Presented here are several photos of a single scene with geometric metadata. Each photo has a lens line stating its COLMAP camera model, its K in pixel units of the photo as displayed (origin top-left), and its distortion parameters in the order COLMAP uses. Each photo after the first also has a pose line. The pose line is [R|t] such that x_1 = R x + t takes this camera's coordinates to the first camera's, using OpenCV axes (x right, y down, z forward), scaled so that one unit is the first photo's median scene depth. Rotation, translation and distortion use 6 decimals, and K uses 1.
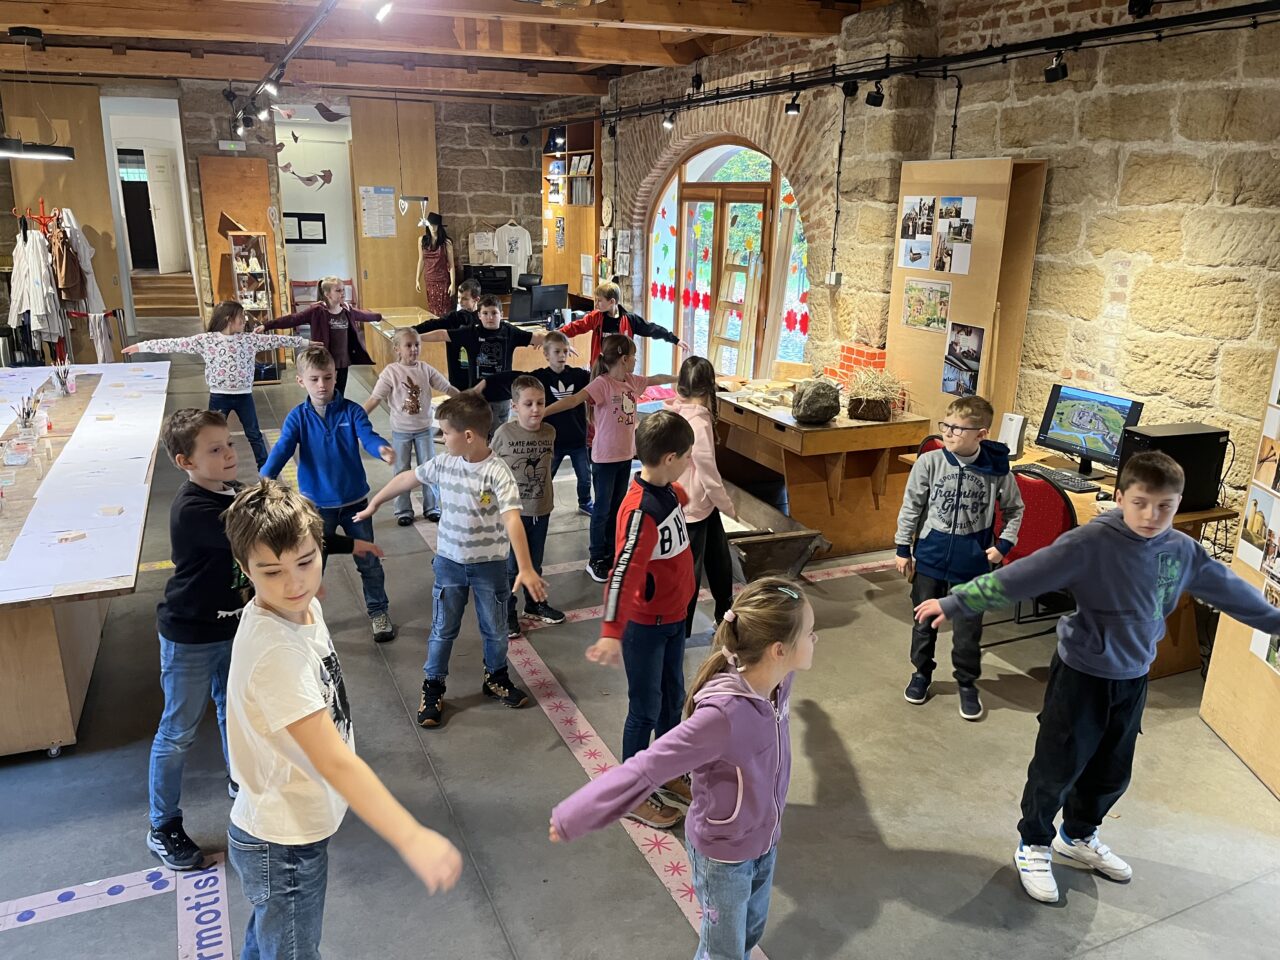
lens RADIAL K [[977.9, 0, 646.0], [0, 977.9, 482.6], [0, 0, 1]] dist [0.061781, -0.055579]
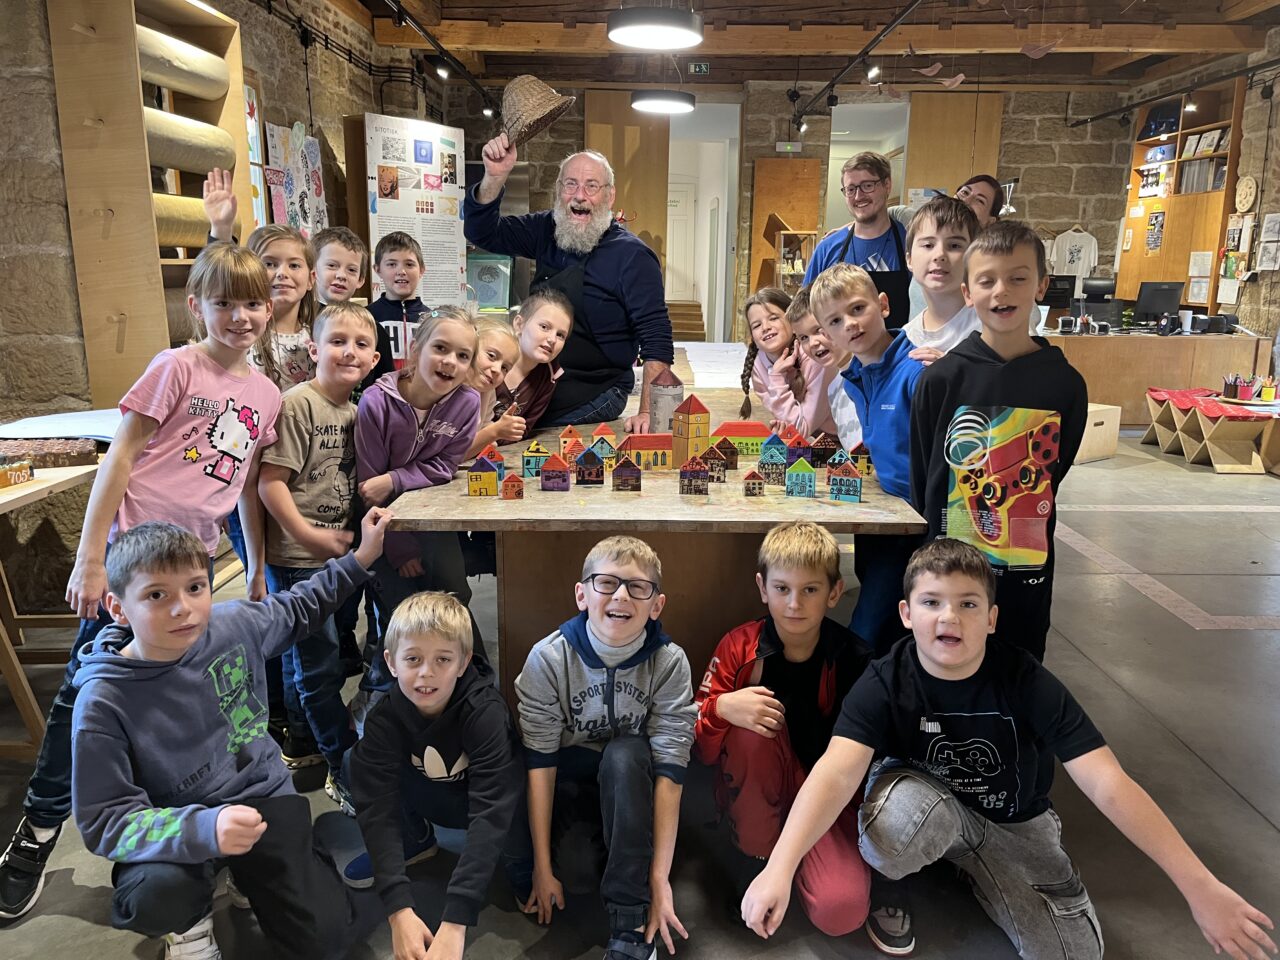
lens RADIAL K [[982.4, 0, 646.5], [0, 982.4, 478.4], [0, 0, 1]] dist [0.074669, -0.096834]
pose [[0.912642, 0.083823, -0.400072, -0.056366], [-0.112630, 0.992428, -0.048996, 0.017563], [0.392936, 0.089775, 0.915173, 0.041084]]
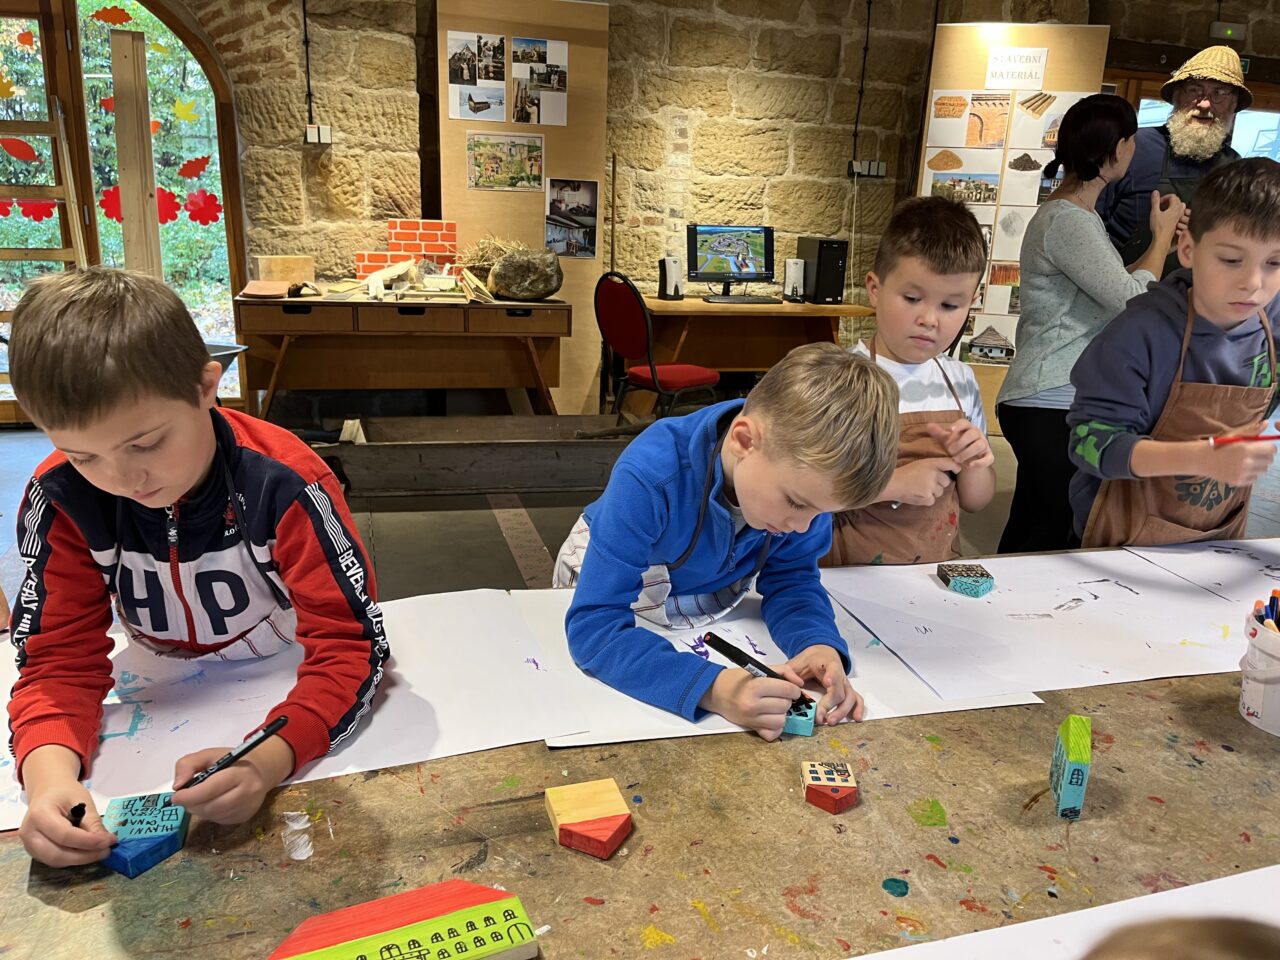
lens RADIAL K [[976.5, 0, 640.0], [0, 976.5, 480.0], [0, 0, 1]] dist [0.061600, -0.055918]
pose [[0.153167, -0.286680, 0.945703, -0.833368], [0.240851, 0.938966, 0.245629, -0.128786], [-0.958400, 0.190151, 0.212865, 0.976570]]
